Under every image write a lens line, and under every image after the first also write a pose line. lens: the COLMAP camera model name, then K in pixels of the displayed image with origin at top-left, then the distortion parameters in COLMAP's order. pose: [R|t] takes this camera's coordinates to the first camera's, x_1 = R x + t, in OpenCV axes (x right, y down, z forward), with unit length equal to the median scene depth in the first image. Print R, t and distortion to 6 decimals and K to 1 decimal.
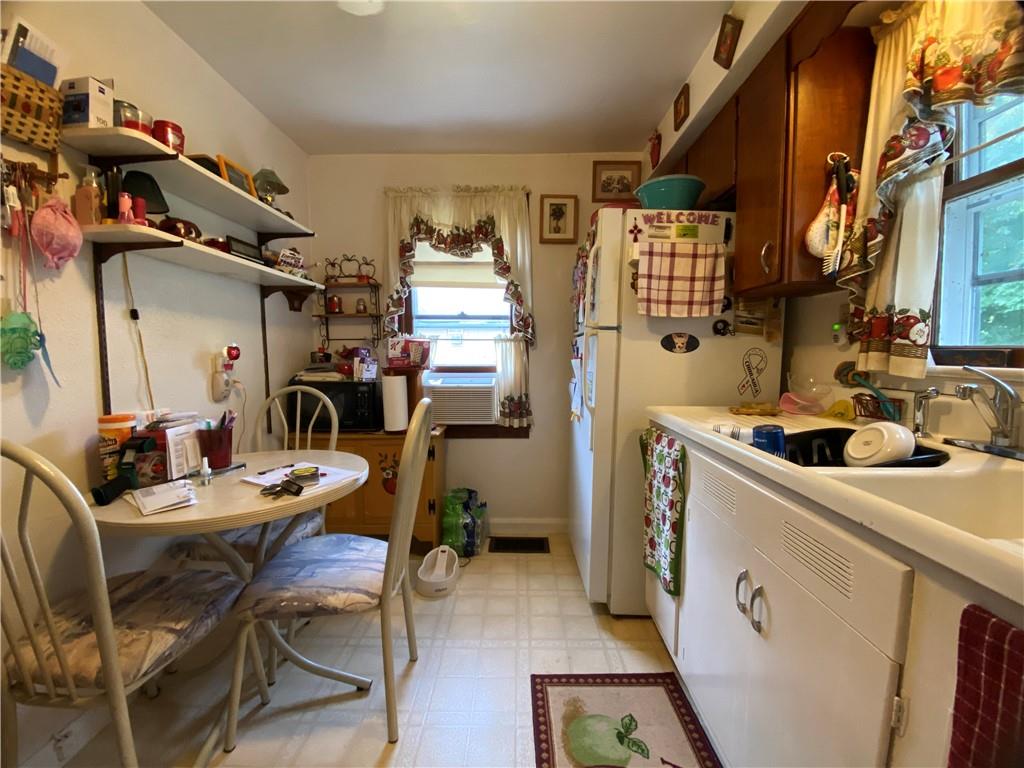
lens RADIAL K [[413.4, 0, 513.7], [0, 413.4, 382.5], [0, 0, 1]] dist [0.017450, -0.019938]
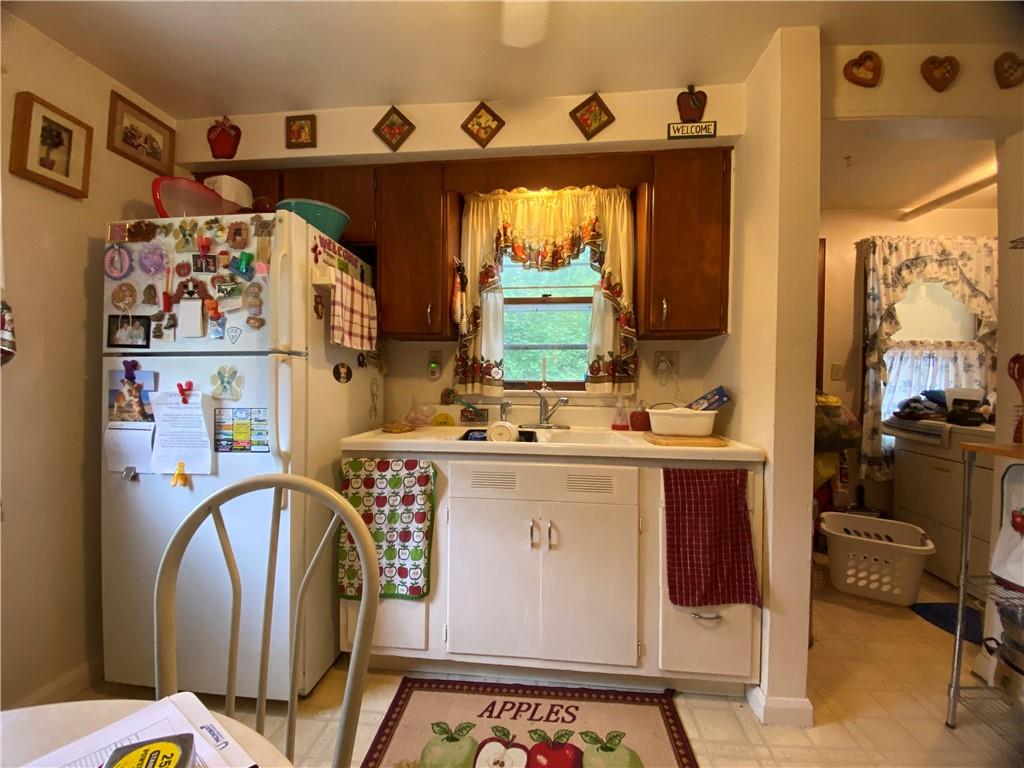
lens RADIAL K [[413.4, 0, 513.7], [0, 413.4, 382.5], [0, 0, 1]] dist [0.017450, -0.019938]
pose [[0.087378, -0.003752, 0.996168, -0.775874], [0.059958, 0.998200, -0.001499, -0.061334], [-0.994369, 0.059860, 0.087446, 0.663316]]
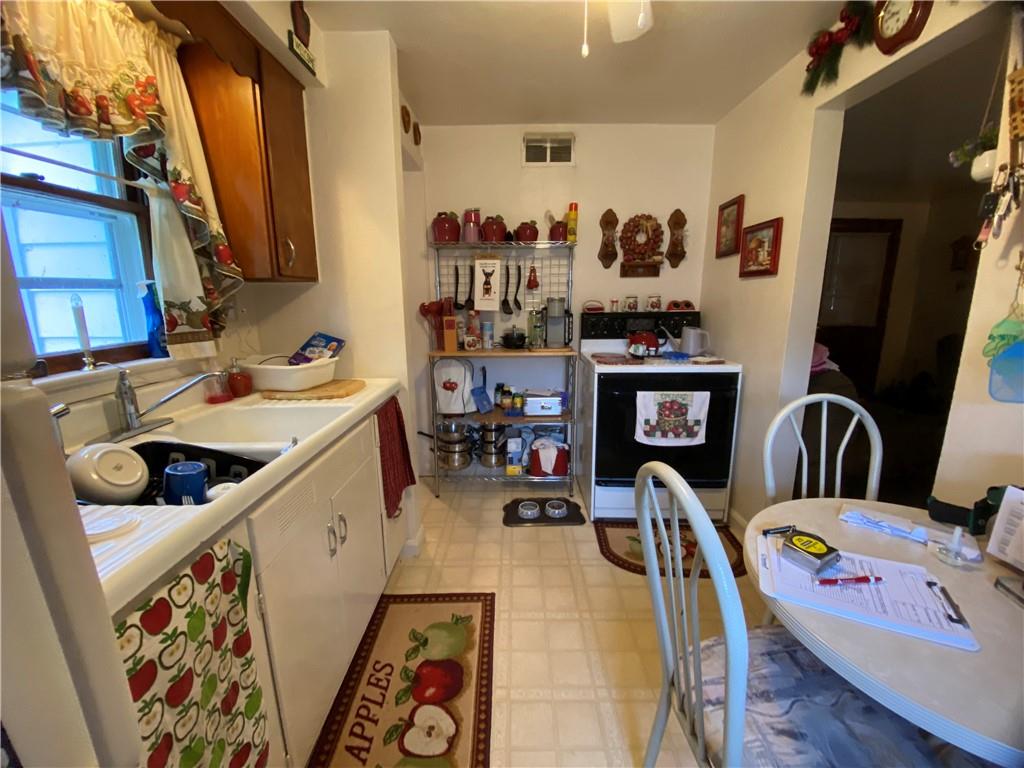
lens RADIAL K [[413.4, 0, 513.7], [0, 413.4, 382.5], [0, 0, 1]] dist [0.017450, -0.019938]
pose [[-0.999792, 0.012693, -0.015971, -0.004419], [0.008002, 0.964127, 0.265321, -0.223271], [0.018765, 0.265138, -0.964028, 1.565949]]
